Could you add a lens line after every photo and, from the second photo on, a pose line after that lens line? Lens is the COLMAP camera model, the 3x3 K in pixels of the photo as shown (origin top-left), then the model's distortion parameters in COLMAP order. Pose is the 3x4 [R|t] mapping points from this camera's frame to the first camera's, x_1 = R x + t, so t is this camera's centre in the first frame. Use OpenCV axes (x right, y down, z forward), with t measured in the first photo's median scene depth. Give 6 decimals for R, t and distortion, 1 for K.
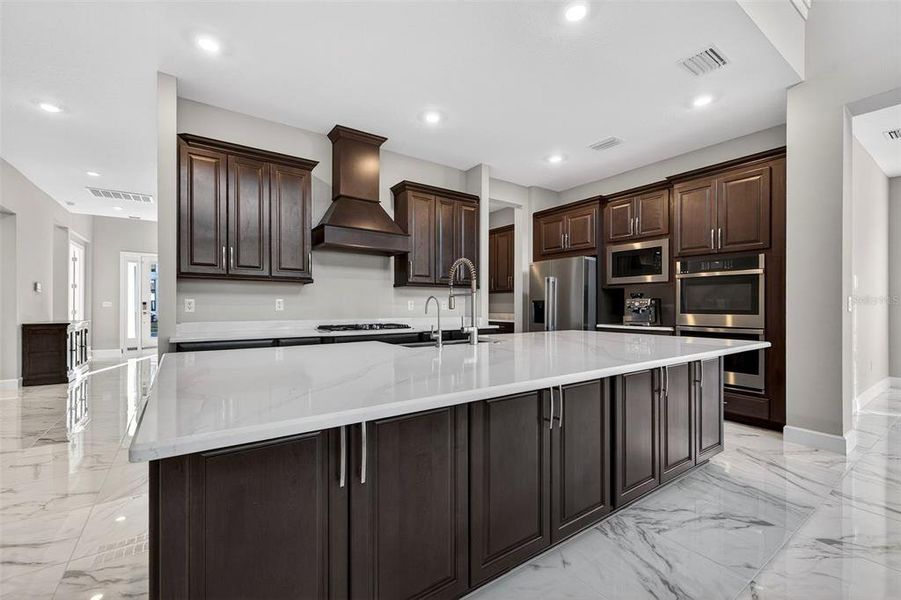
lens RADIAL K [[378.9, 0, 447.4], [0, 378.9, 302.5], [0, 0, 1]] dist [0.000938, 0.000017]
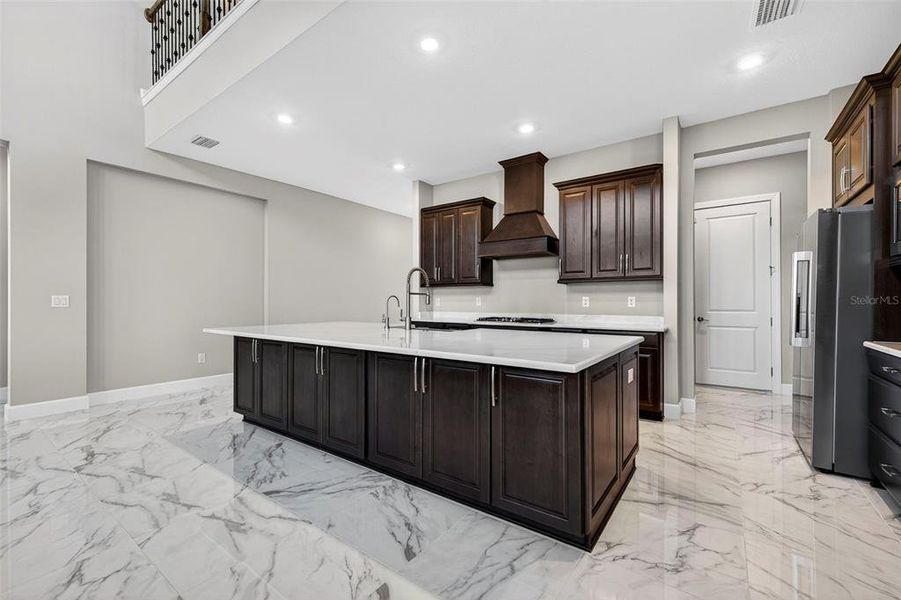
lens RADIAL K [[380.5, 0, 442.0], [0, 380.5, 297.7], [0, 0, 1]] dist [0.000348, 0.000092]
pose [[0.317651, -0.010300, -0.948152, 0.830009], [0.006510, 0.999941, -0.008682, 0.003029], [0.948185, -0.003415, 0.317699, 0.392844]]
